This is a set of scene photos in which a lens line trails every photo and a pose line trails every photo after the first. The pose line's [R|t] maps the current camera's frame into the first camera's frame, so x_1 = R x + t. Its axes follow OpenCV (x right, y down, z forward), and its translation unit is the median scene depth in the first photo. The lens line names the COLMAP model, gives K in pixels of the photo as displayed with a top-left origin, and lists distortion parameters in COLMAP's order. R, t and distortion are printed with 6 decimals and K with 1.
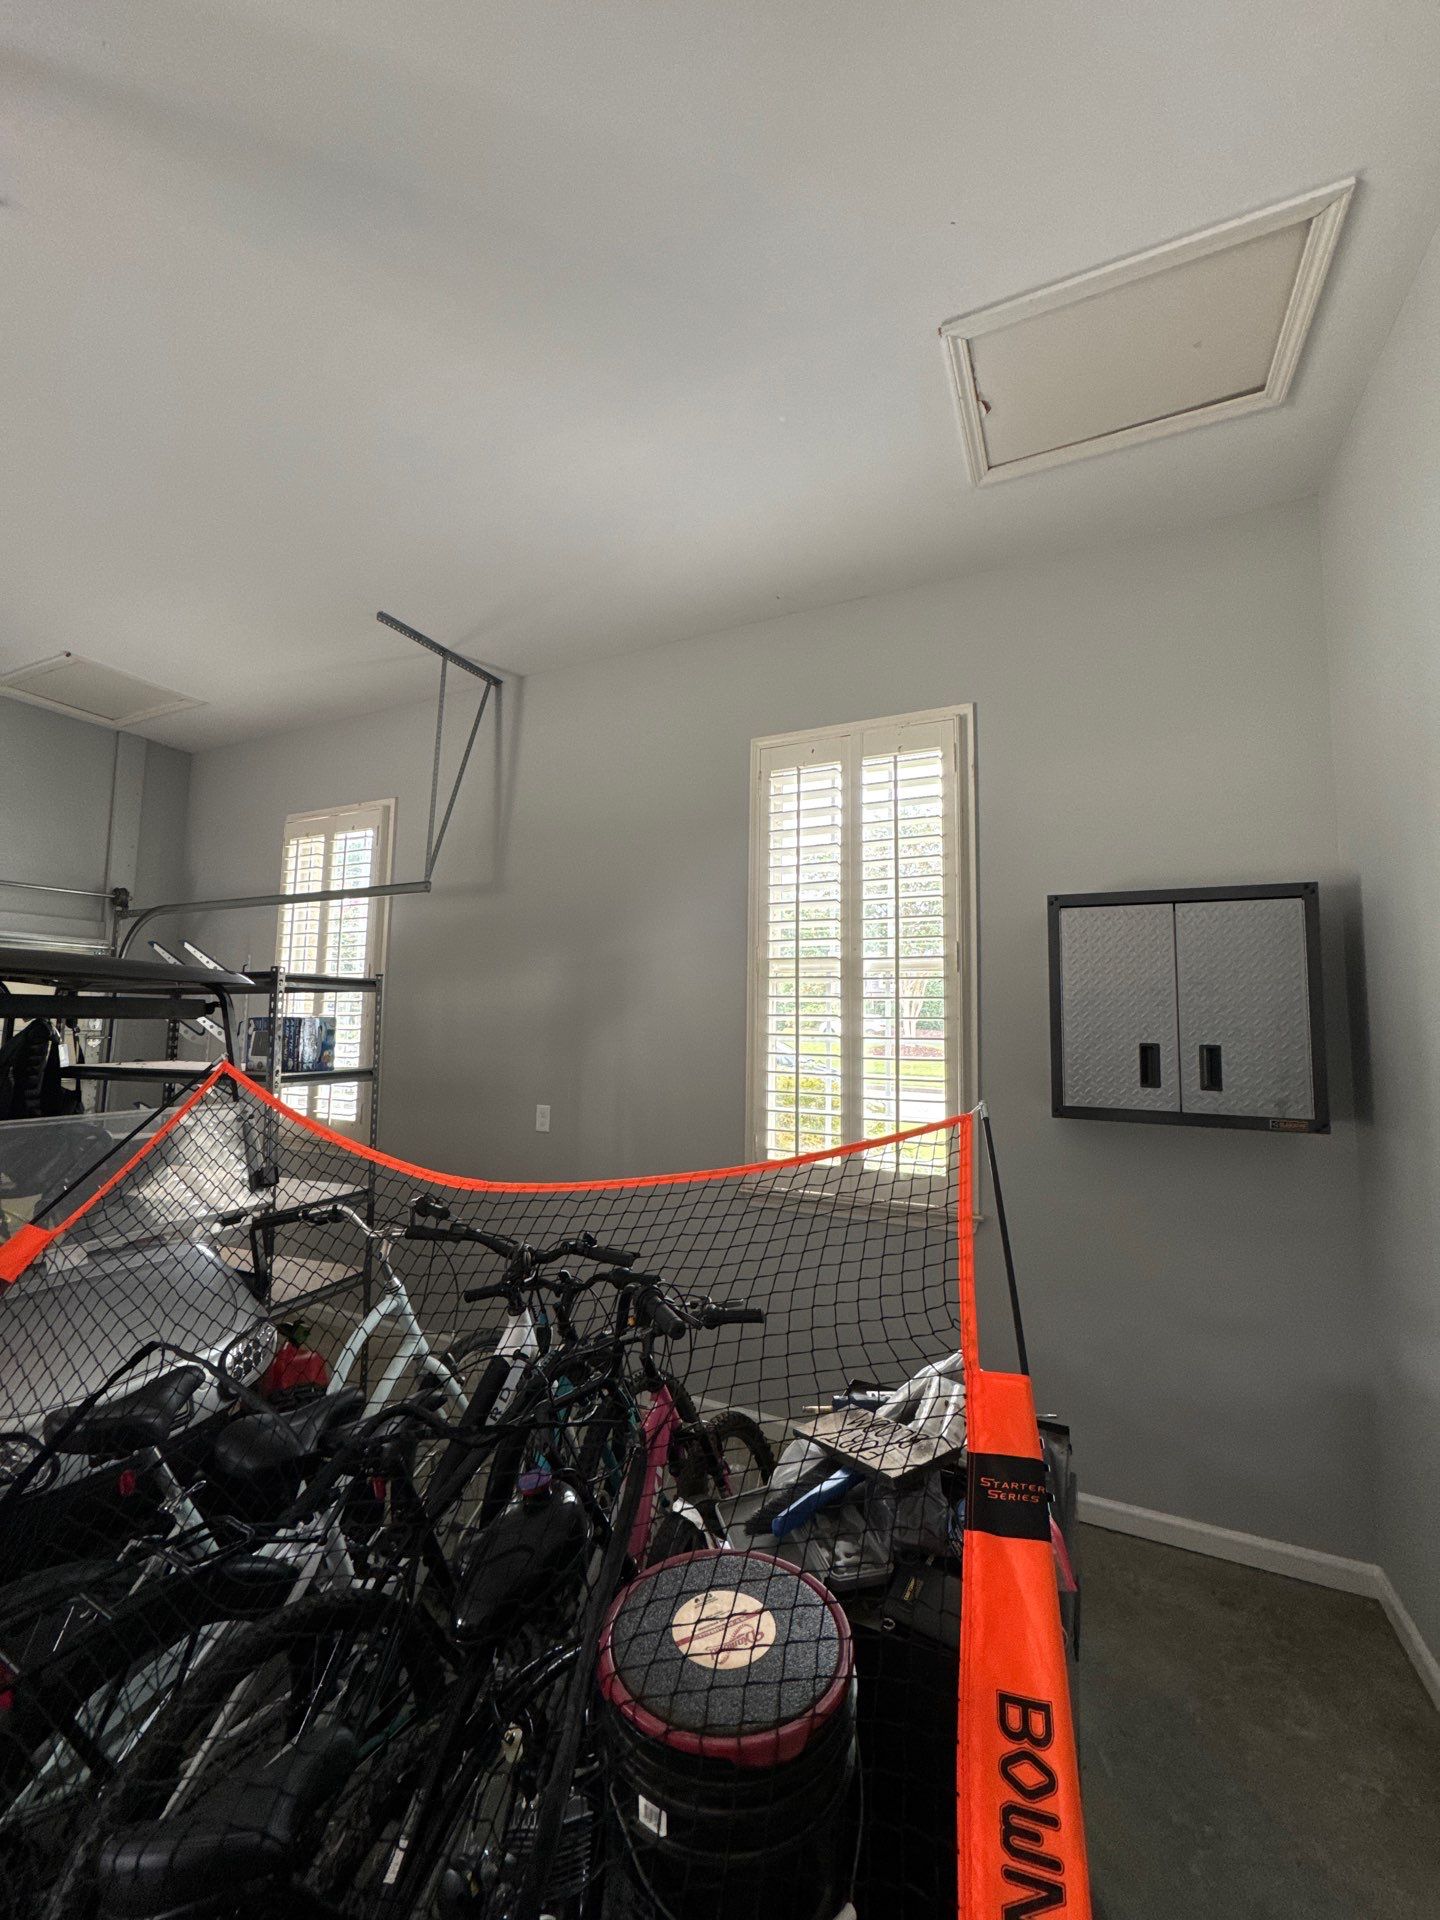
lens RADIAL K [[766.4, 0, 723.4], [0, 766.4, 960.8], [0, 0, 1]] dist [0.002050, 0.000423]
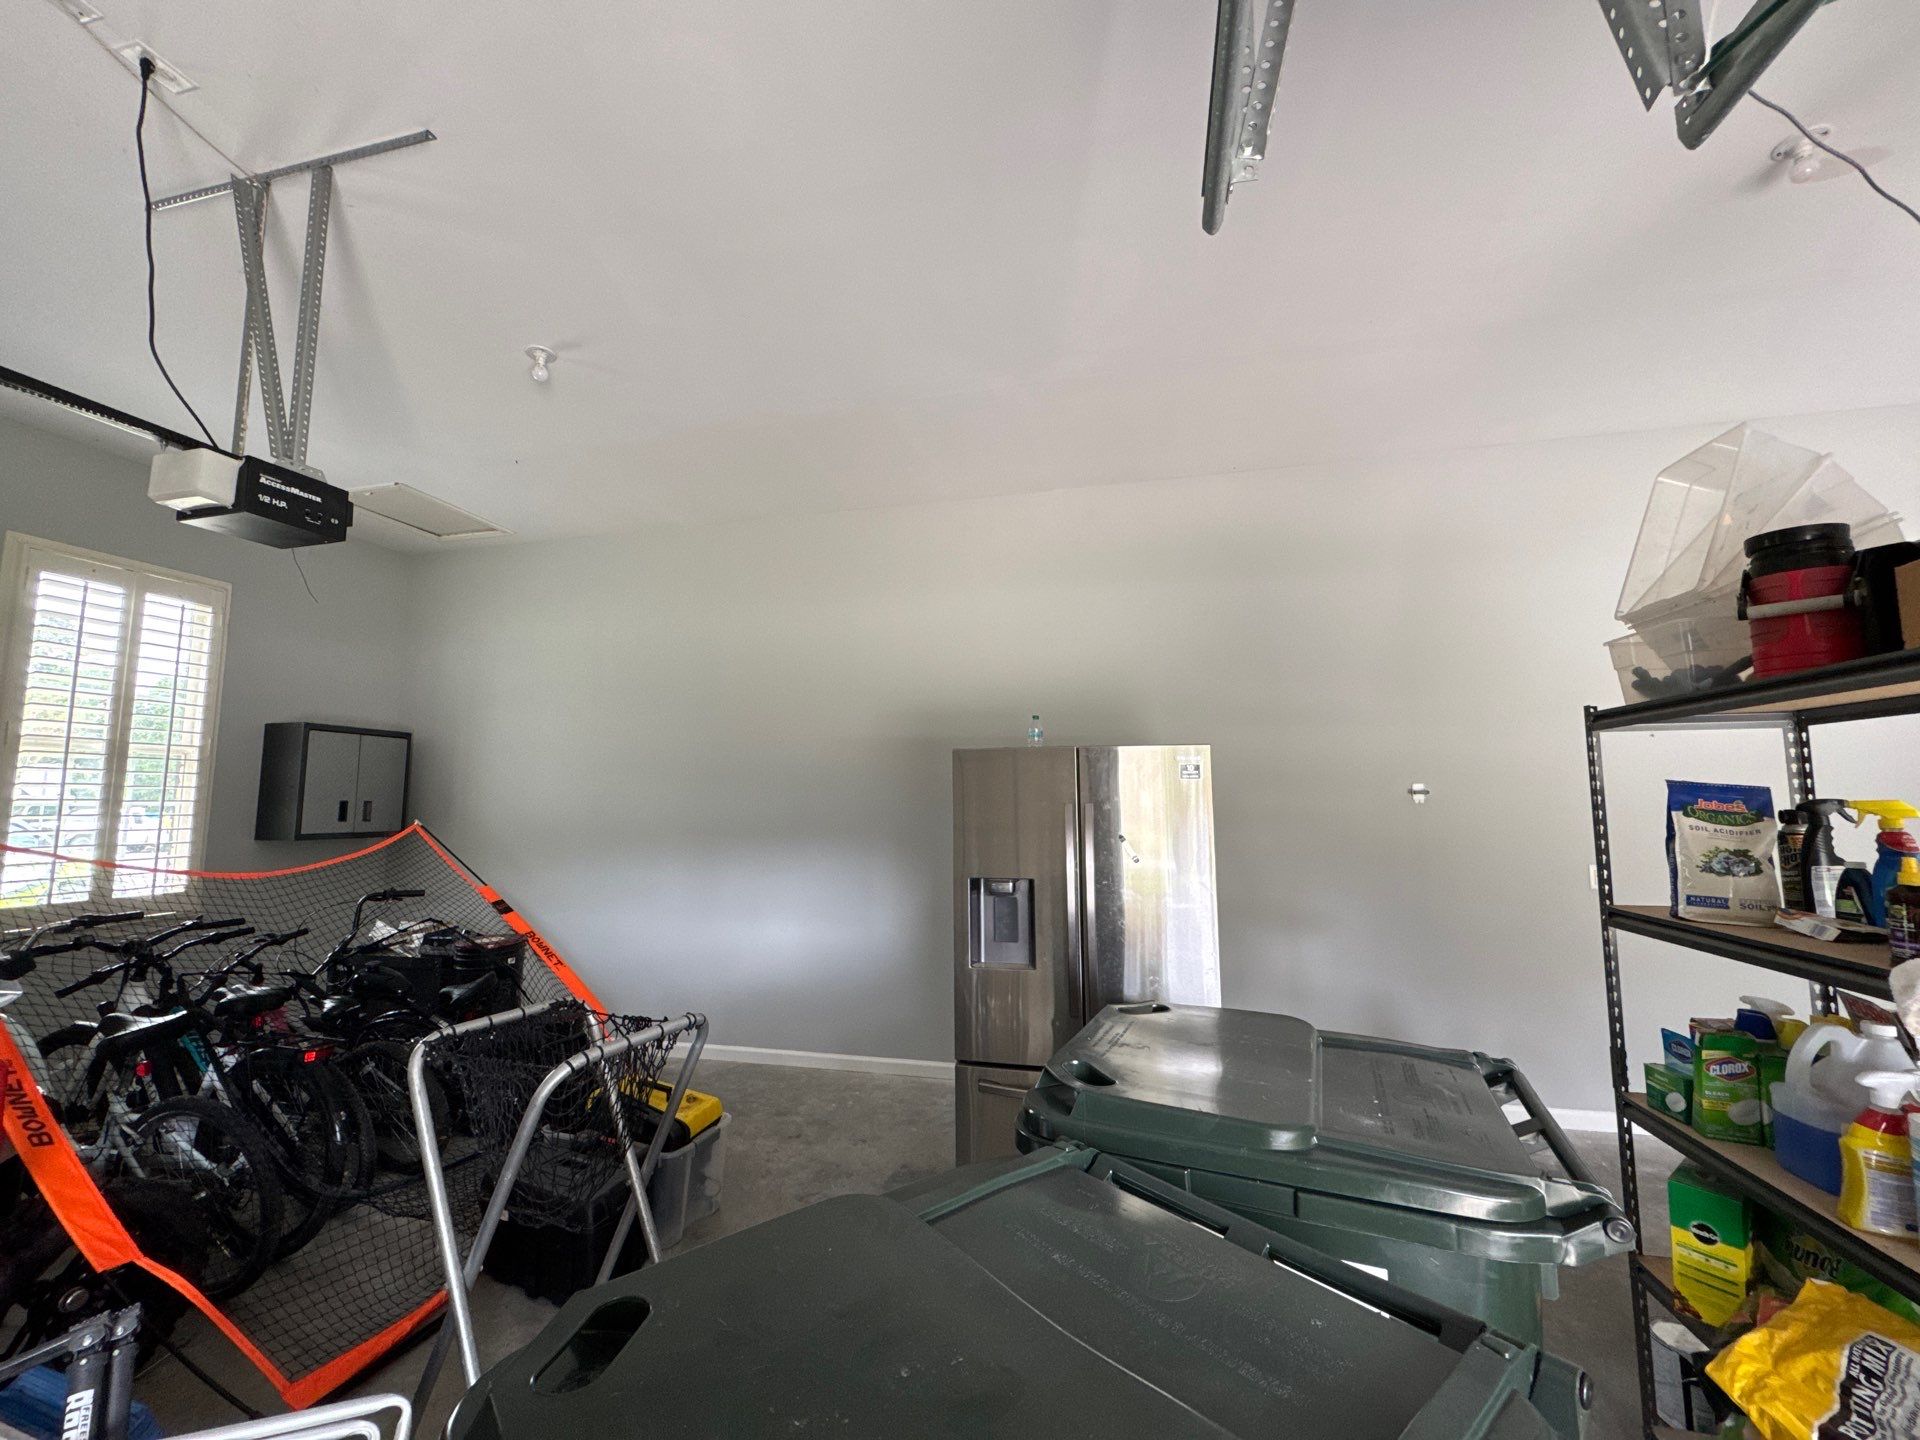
lens RADIAL K [[766.4, 0, 960.3], [0, 766.4, 723.8], [0, 0, 1]] dist [0.002050, 0.000423]
pose [[-0.213599, 0.090450, 0.972725, -1.967347], [-0.078177, 0.990929, -0.109309, -0.002267], [-0.973788, -0.099393, -0.204590, -0.195623]]
